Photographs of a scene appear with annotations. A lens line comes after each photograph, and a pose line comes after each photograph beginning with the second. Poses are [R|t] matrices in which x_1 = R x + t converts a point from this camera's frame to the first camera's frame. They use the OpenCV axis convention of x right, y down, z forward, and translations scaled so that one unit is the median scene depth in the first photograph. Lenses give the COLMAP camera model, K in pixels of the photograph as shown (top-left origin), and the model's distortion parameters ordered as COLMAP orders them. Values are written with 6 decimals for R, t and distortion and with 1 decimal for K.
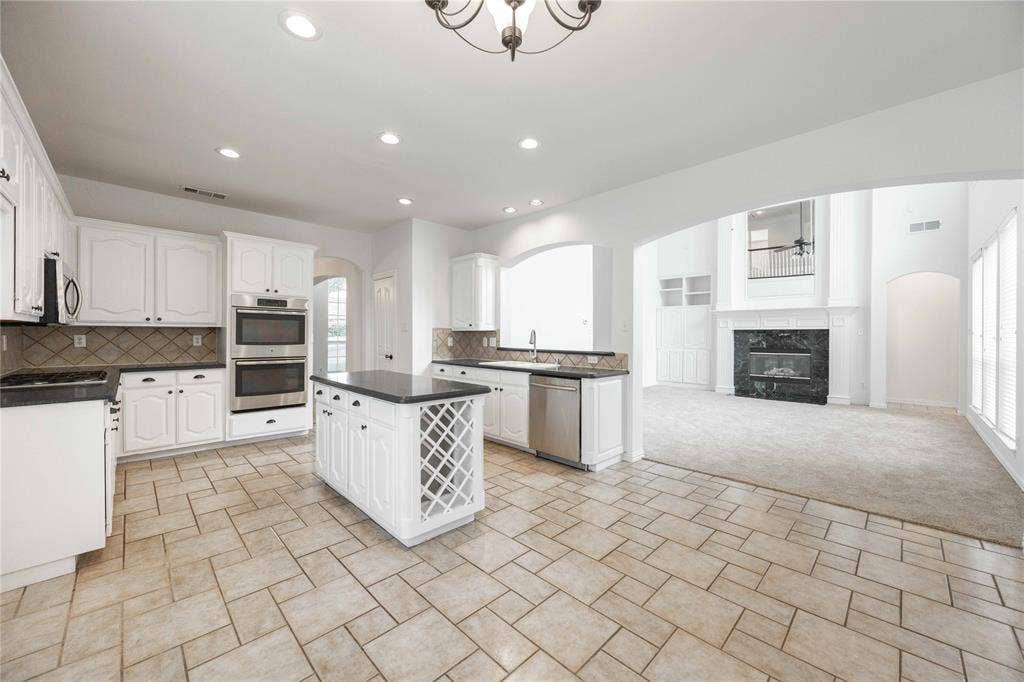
lens RADIAL K [[395.7, 0, 517.9], [0, 395.7, 336.3], [0, 0, 1]] dist [0.003234, 0.000038]
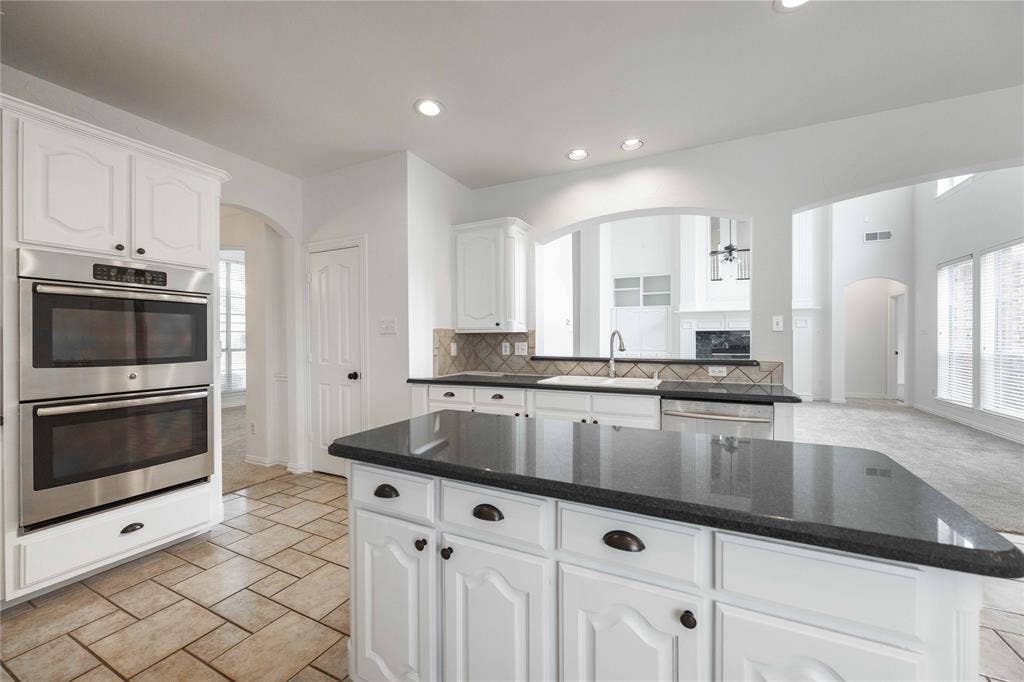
lens RADIAL K [[395.7, 0, 527.7], [0, 395.7, 340.5], [0, 0, 1]] dist [0.003234, 0.000038]
pose [[0.941624, -0.013058, 0.336414, -0.331022], [0.012426, 0.999915, 0.004032, -0.003380], [-0.336438, 0.000384, 0.941706, 0.391132]]
